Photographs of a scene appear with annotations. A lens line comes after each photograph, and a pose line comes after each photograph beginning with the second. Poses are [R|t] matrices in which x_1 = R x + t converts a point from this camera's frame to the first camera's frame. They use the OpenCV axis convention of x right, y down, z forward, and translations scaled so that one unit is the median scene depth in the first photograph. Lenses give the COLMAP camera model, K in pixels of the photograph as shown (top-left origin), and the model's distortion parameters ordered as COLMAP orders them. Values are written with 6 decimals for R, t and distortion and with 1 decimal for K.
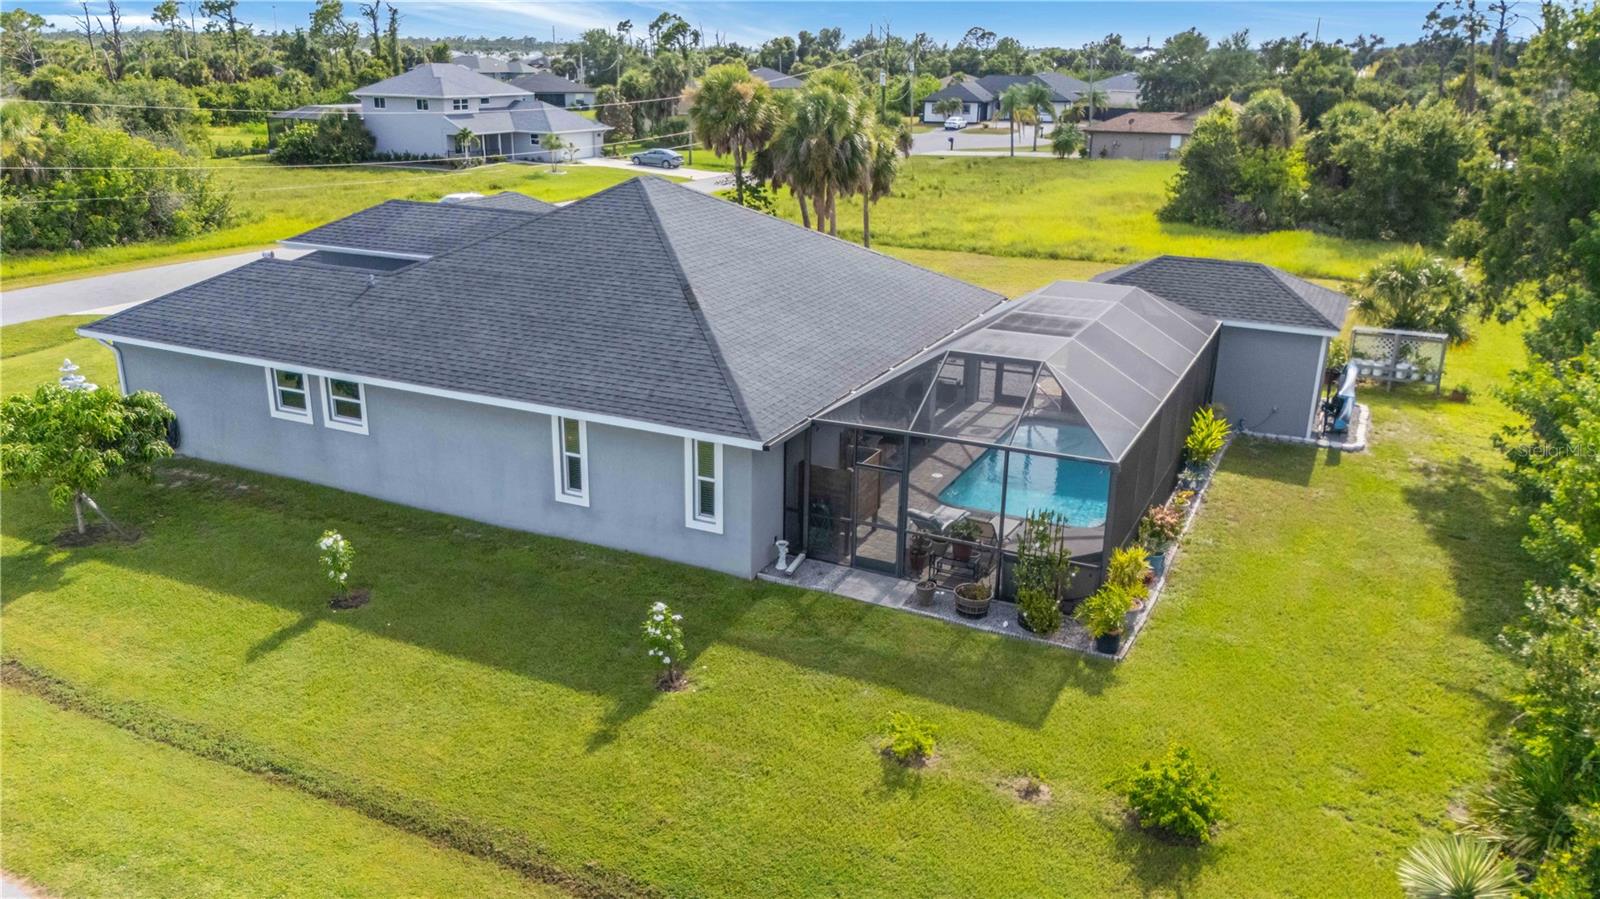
lens RADIAL K [[1190.3, 0, 800.0], [0, 1190.3, 449.5], [0, 0, 1]] dist [0.031567, -0.013271]
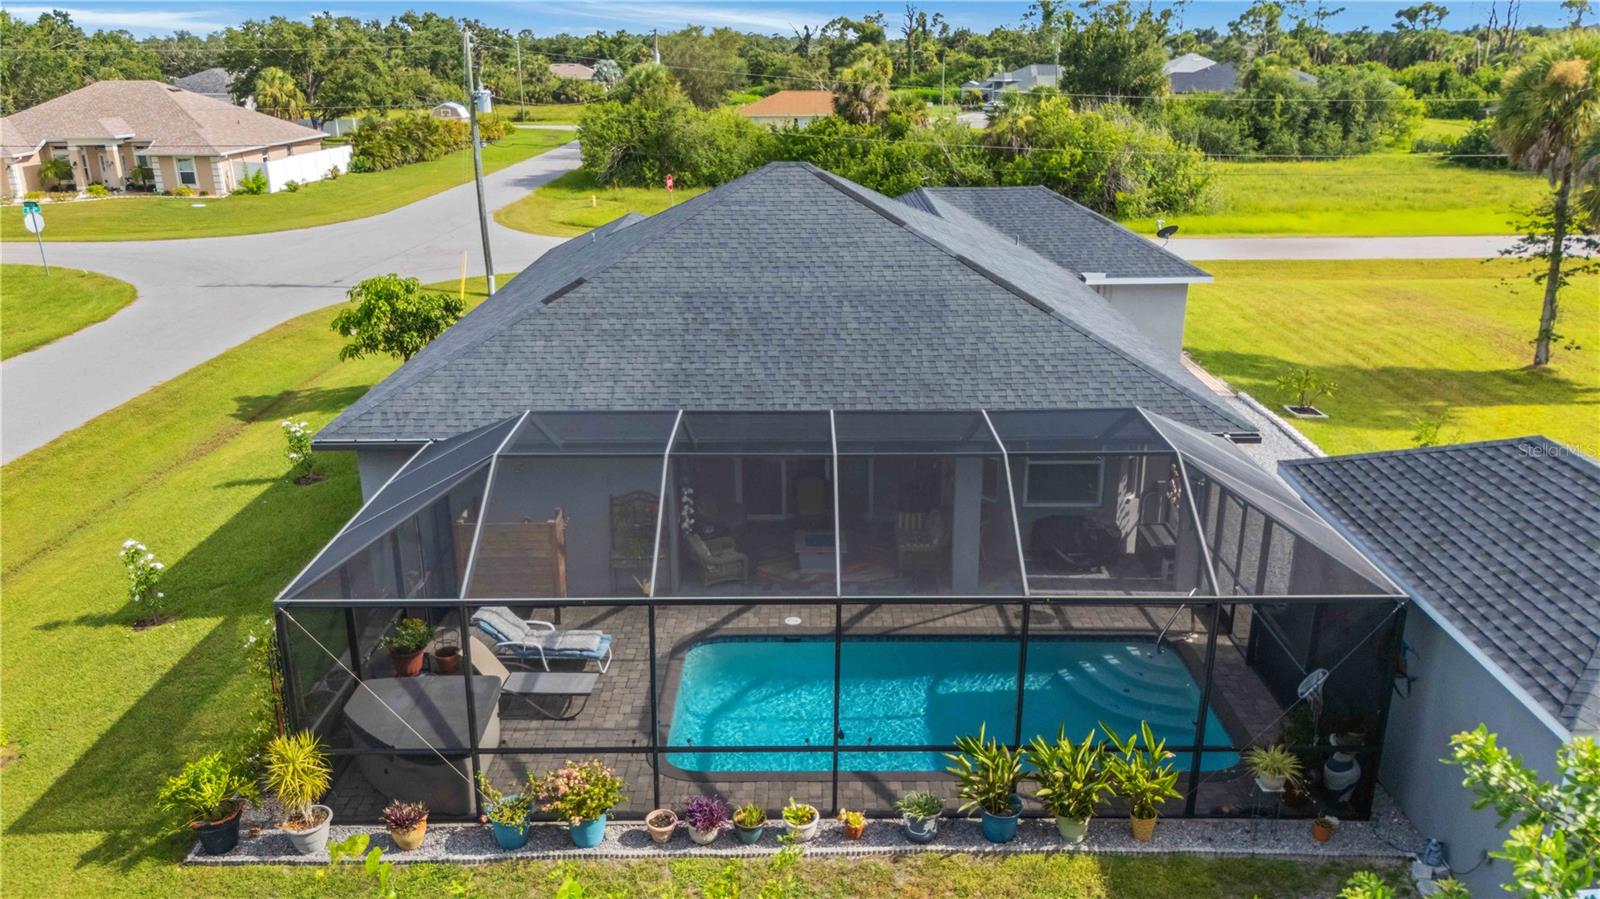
lens RADIAL K [[1200.4, 0, 800.0], [0, 1200.4, 449.5], [0, 0, 1]] dist [0.005989, 0.005473]
pose [[0.434555, 0.278843, -0.856393, 0.712795], [-0.276094, 0.946329, 0.168029, -0.199740], [0.857283, 0.163427, 0.488219, 0.688900]]
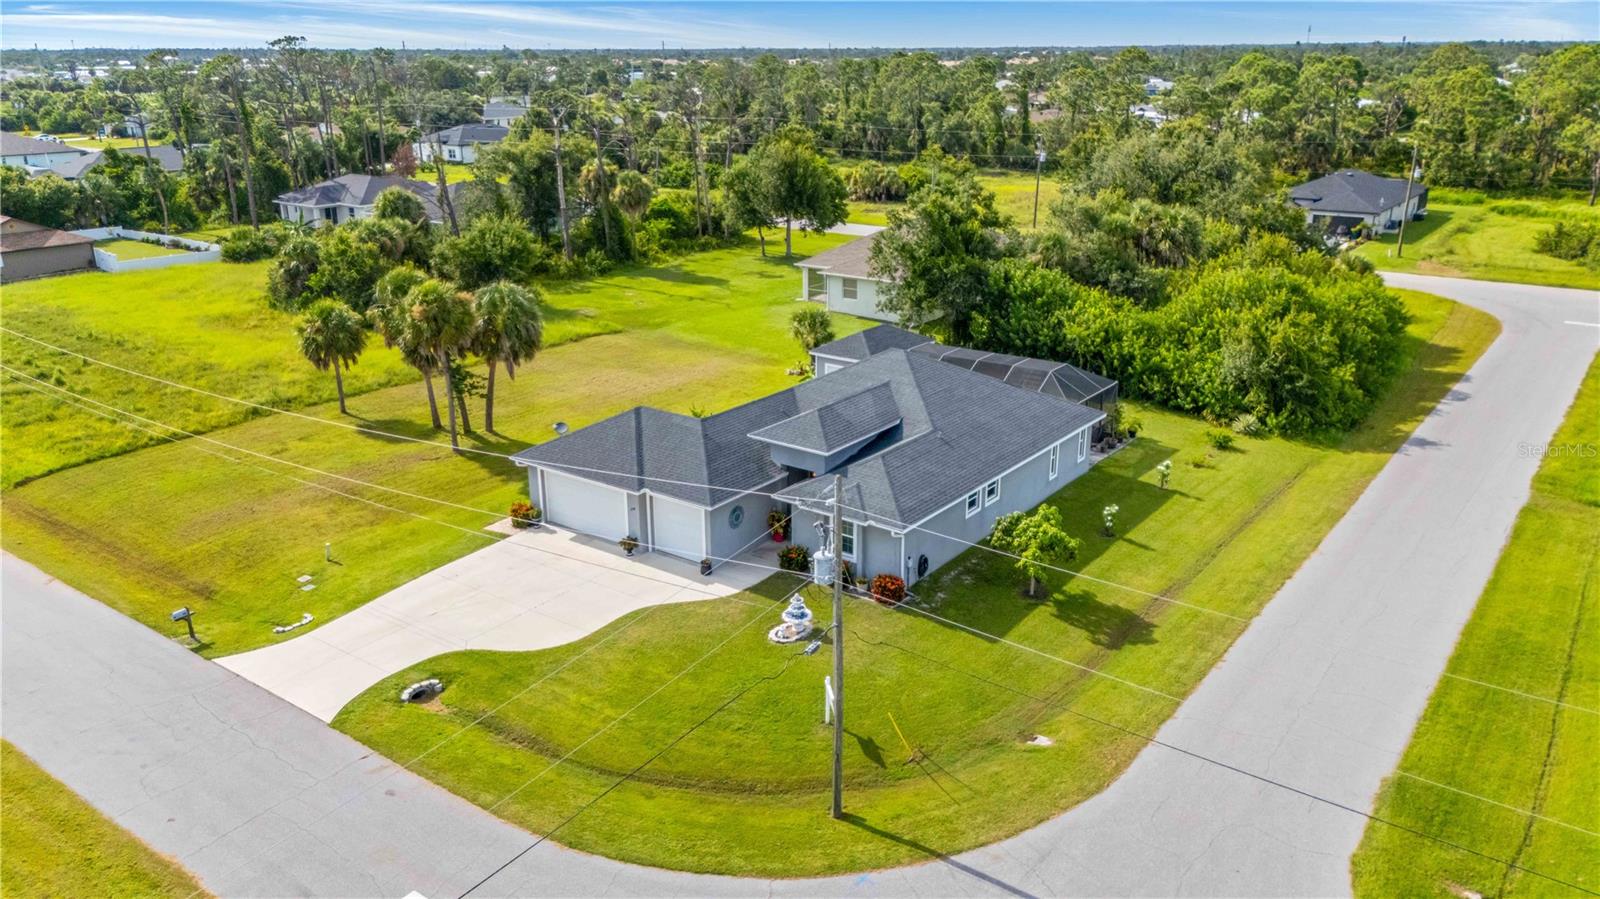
lens RADIAL K [[1165.0, 0, 800.0], [0, 1165.0, 449.5], [0, 0, 1]] dist [0.089269, -0.107487]
pose [[0.187023, -0.325838, 0.926743, -2.141347], [0.317461, 0.912816, 0.256875, -0.672871], [-0.929645, 0.246164, 0.274158, 0.735661]]
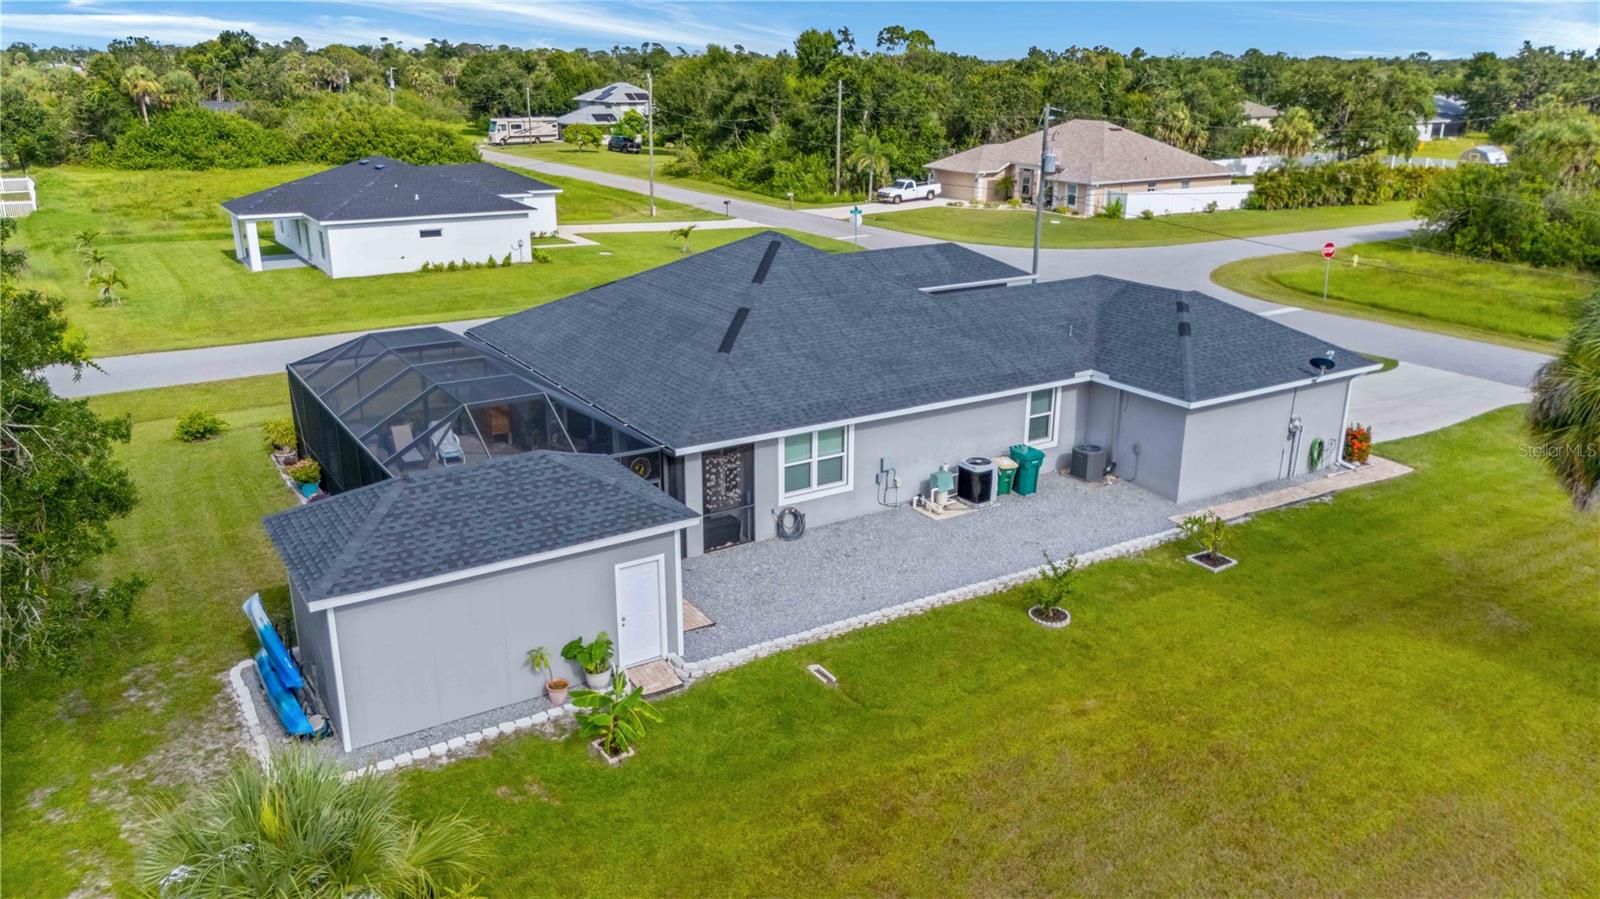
lens RADIAL K [[1176.7, 0, 817.0], [0, 1176.7, 459.5], [0, 0, 1]] dist [0.080397, -0.113976]
pose [[-0.497231, 0.265943, -0.825854, 1.011399], [-0.283820, 0.849635, 0.444484, -0.639132], [0.819883, 0.455405, -0.346985, 1.709151]]
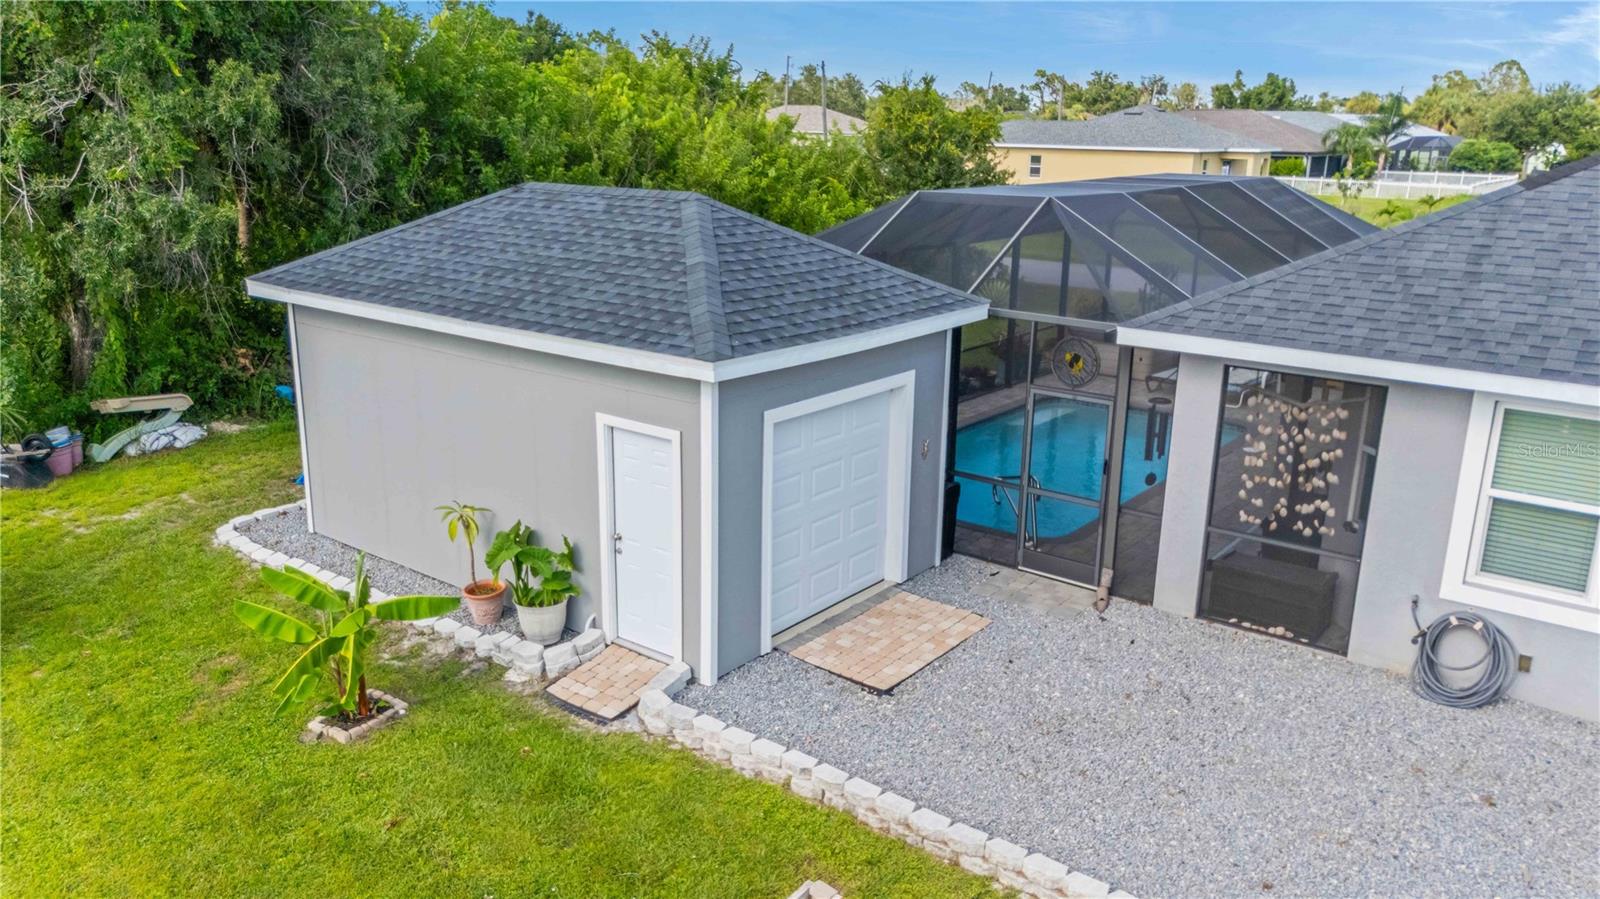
lens RADIAL K [[1190.3, 0, 800.0], [0, 1190.3, 449.5], [0, 0, 1]] dist [0.031567, -0.013271]
pose [[-0.982103, -0.075140, 0.172709, 0.238993], [0.033401, 0.832957, 0.552328, -0.358533], [-0.185361, 0.548212, -0.815540, 1.654861]]
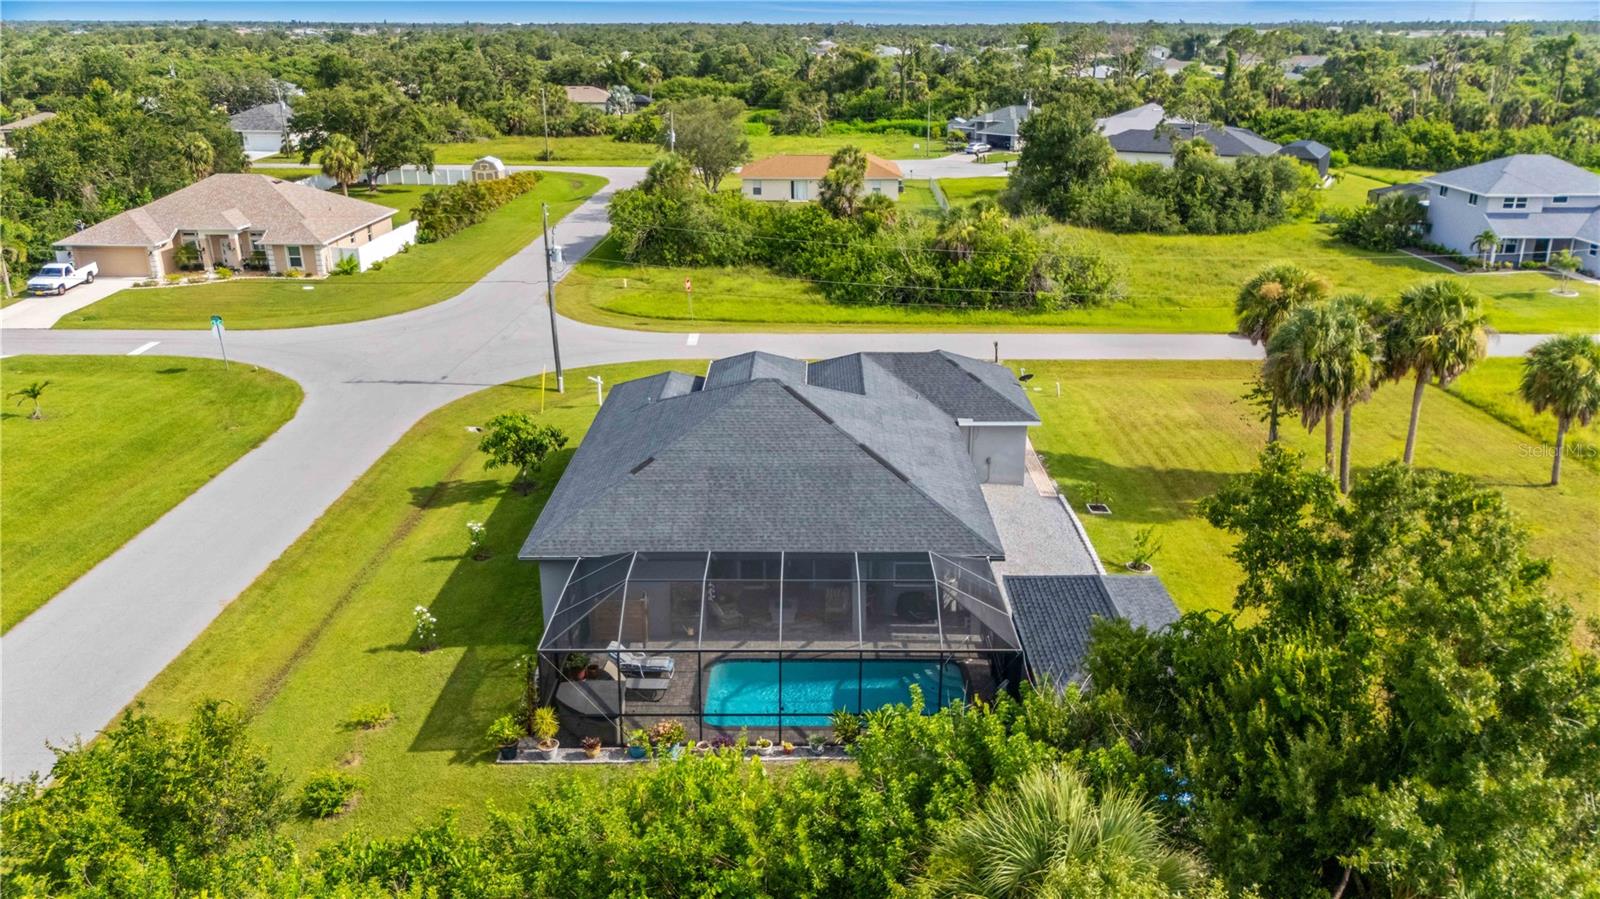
lens RADIAL K [[1190.3, 0, 800.0], [0, 1190.3, 449.5], [0, 0, 1]] dist [0.031567, -0.013271]
pose [[0.430851, 0.292188, -0.853811, 1.251592], [-0.280132, 0.942696, 0.181245, -0.461970], [0.857842, 0.161090, 0.488013, 0.375396]]
